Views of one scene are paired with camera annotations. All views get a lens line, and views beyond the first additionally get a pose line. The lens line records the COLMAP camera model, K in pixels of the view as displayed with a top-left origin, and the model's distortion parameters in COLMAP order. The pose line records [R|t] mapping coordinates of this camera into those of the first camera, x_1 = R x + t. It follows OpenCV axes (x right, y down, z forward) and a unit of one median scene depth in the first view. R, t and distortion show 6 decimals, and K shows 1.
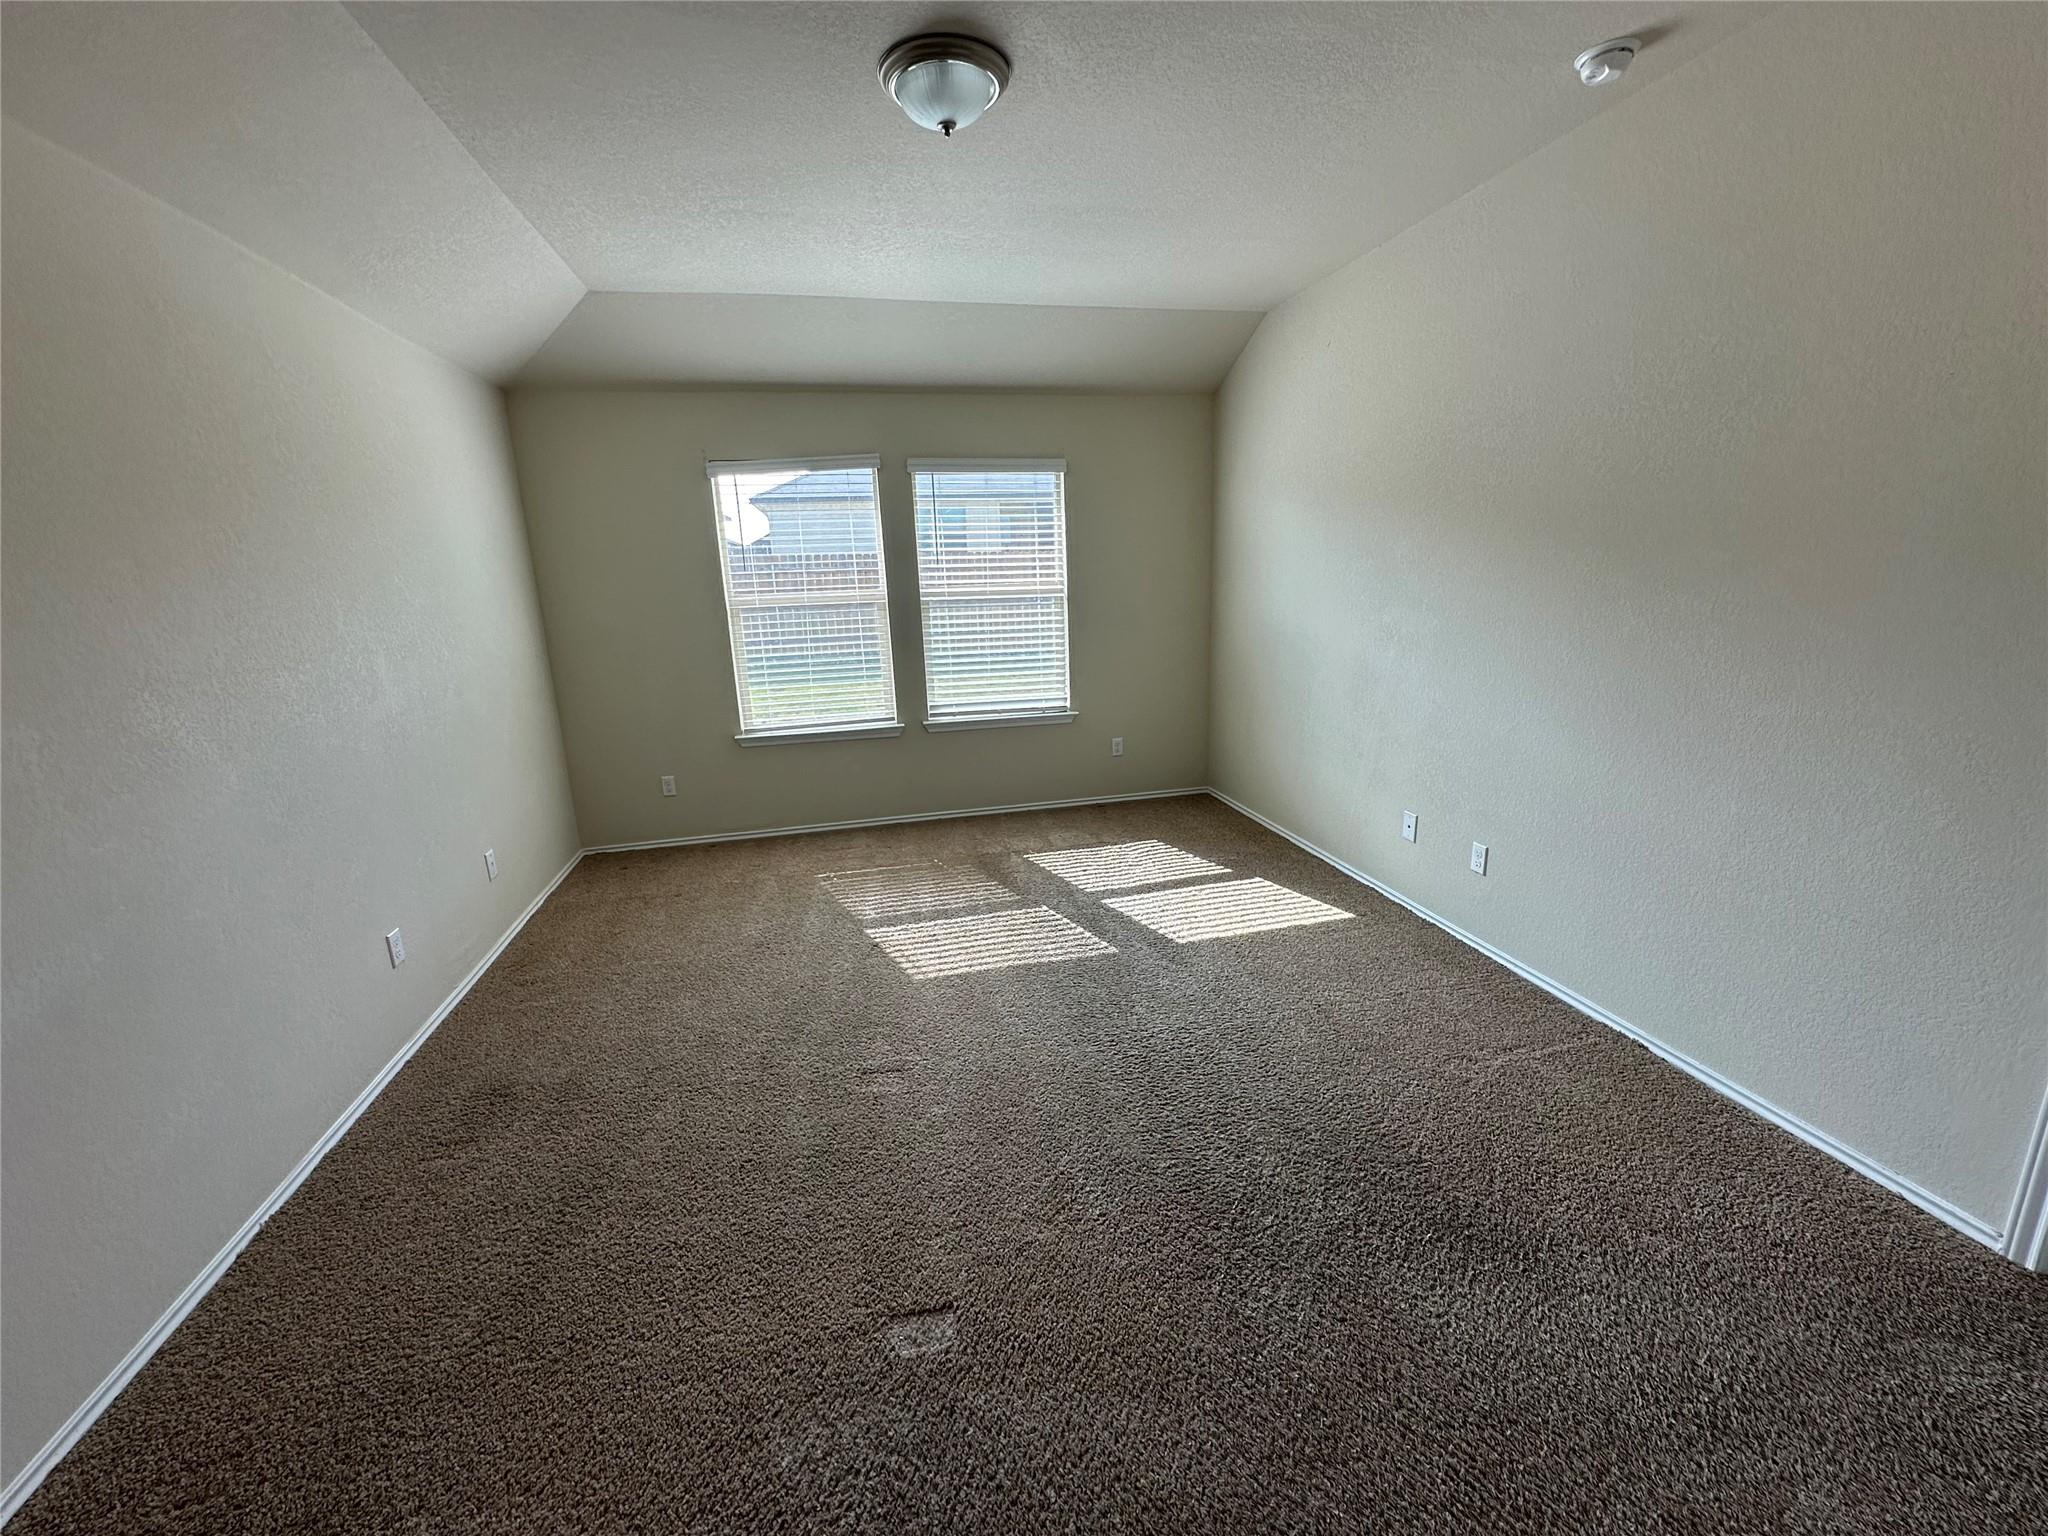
lens RADIAL K [[820.8, 0, 1024.0], [0, 820.8, 768.0], [0, 0, 1]] dist [-0.001376, 0.000039]
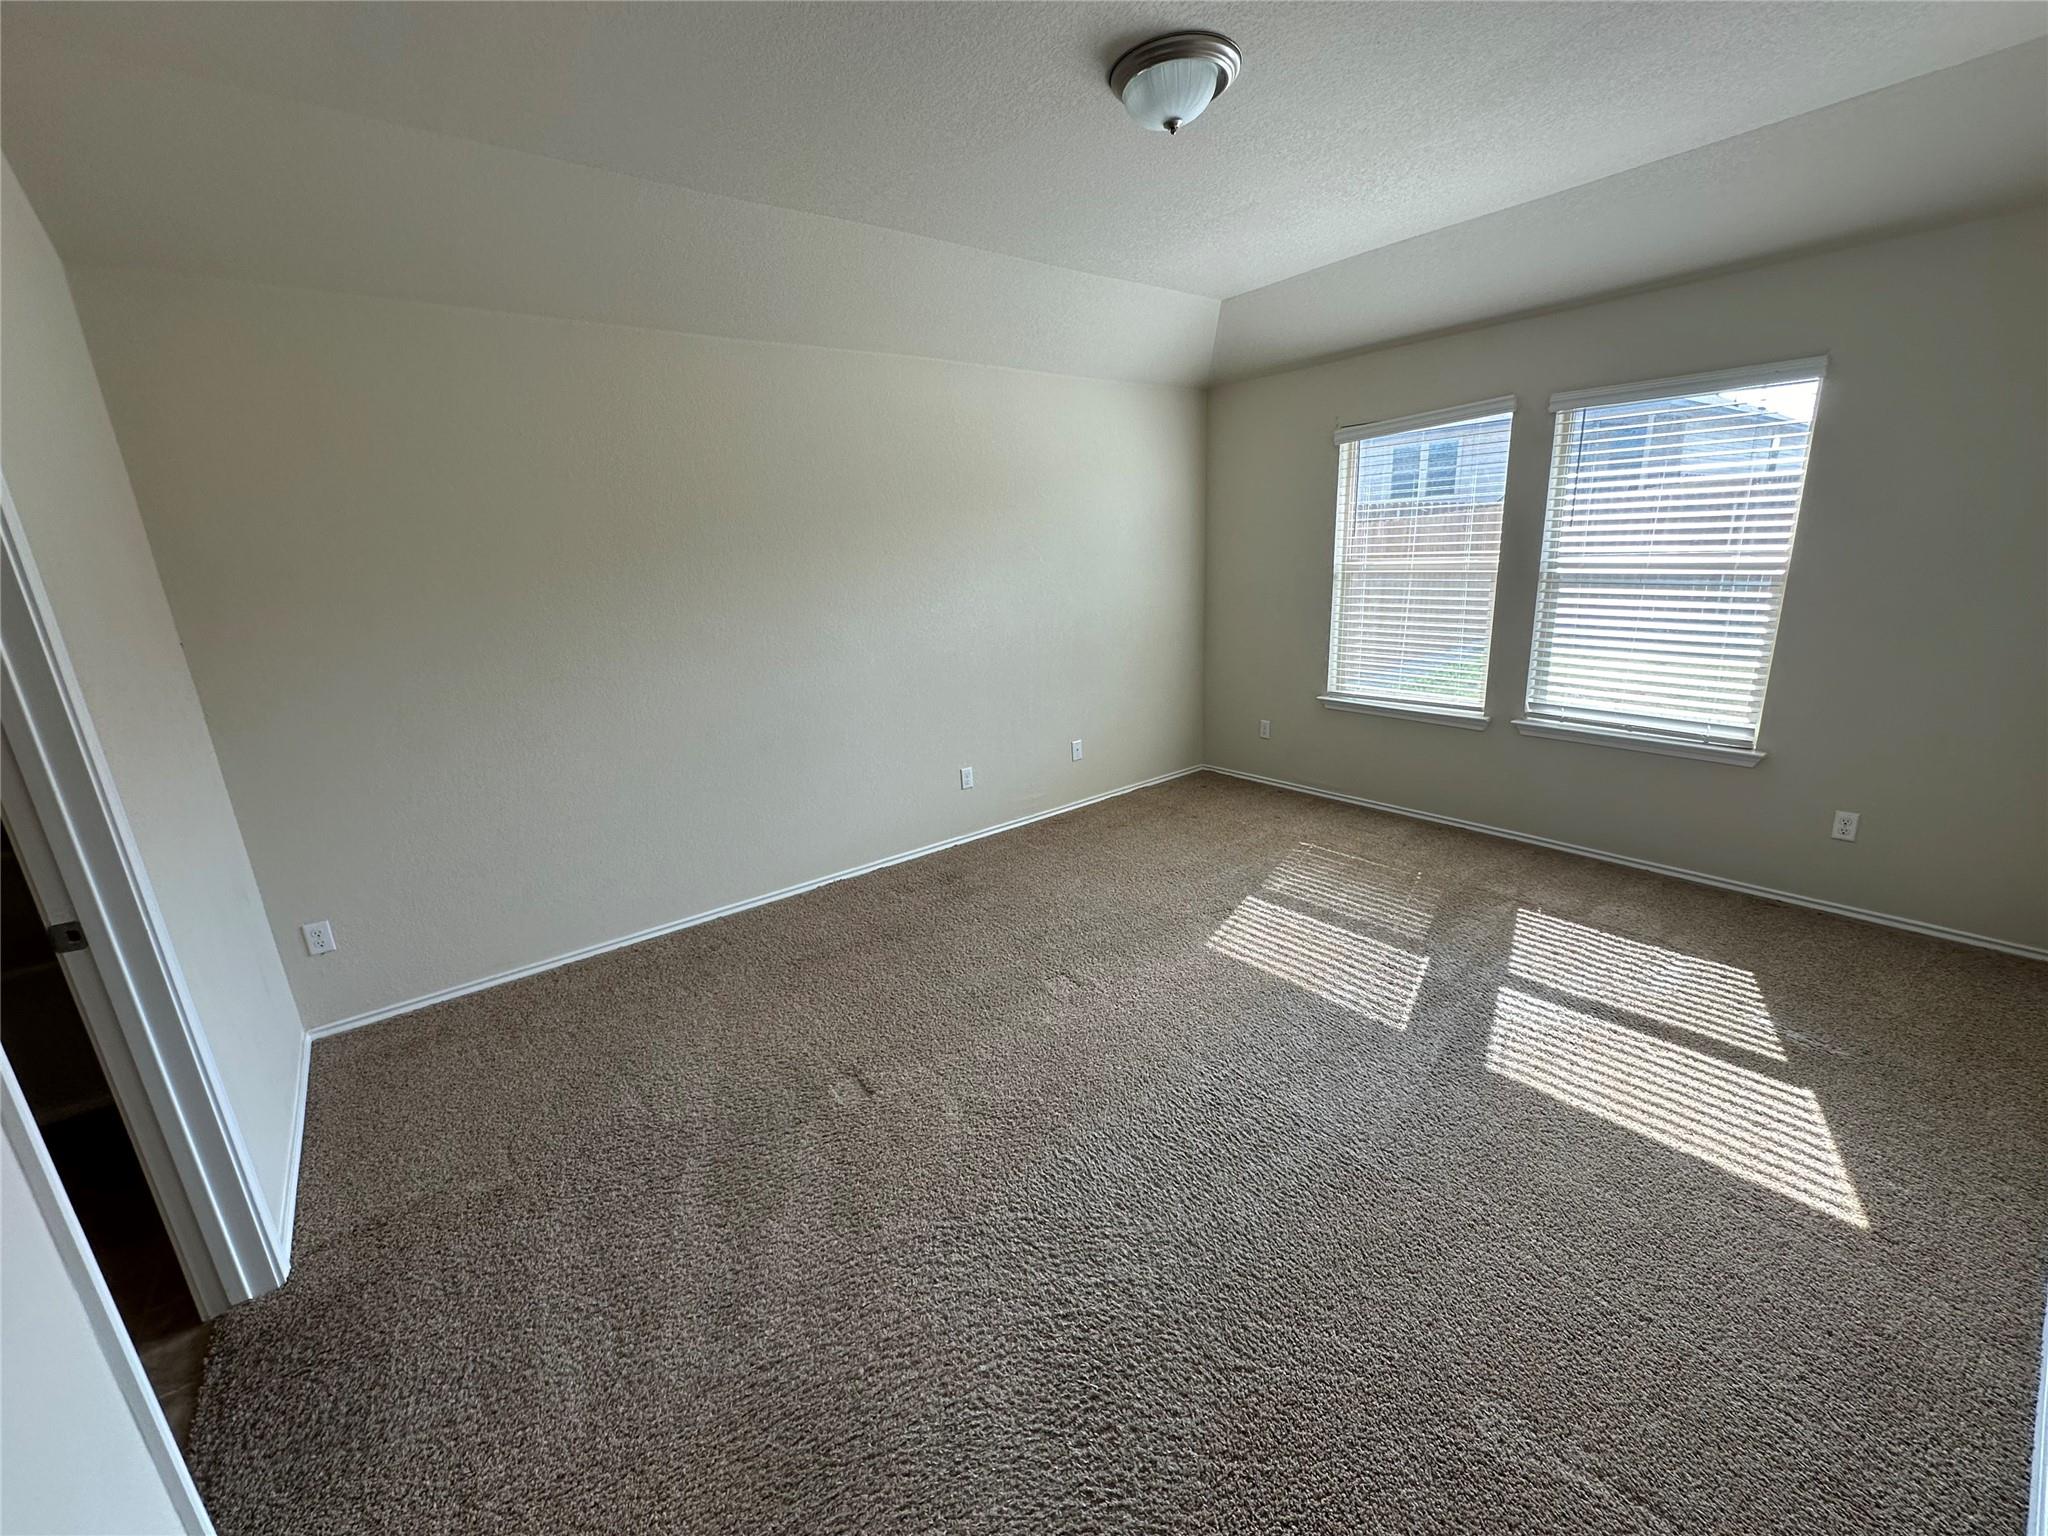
lens RADIAL K [[819.6, 0, 1027.4], [0, 819.6, 769.5], [0, 0, 1]] dist [-0.001643, 0.000496]
pose [[0.434616, 0.251915, -0.864666, 0.440380], [-0.187020, 0.964400, 0.186968, -0.079991], [0.880984, 0.080450, 0.466257, 0.209871]]
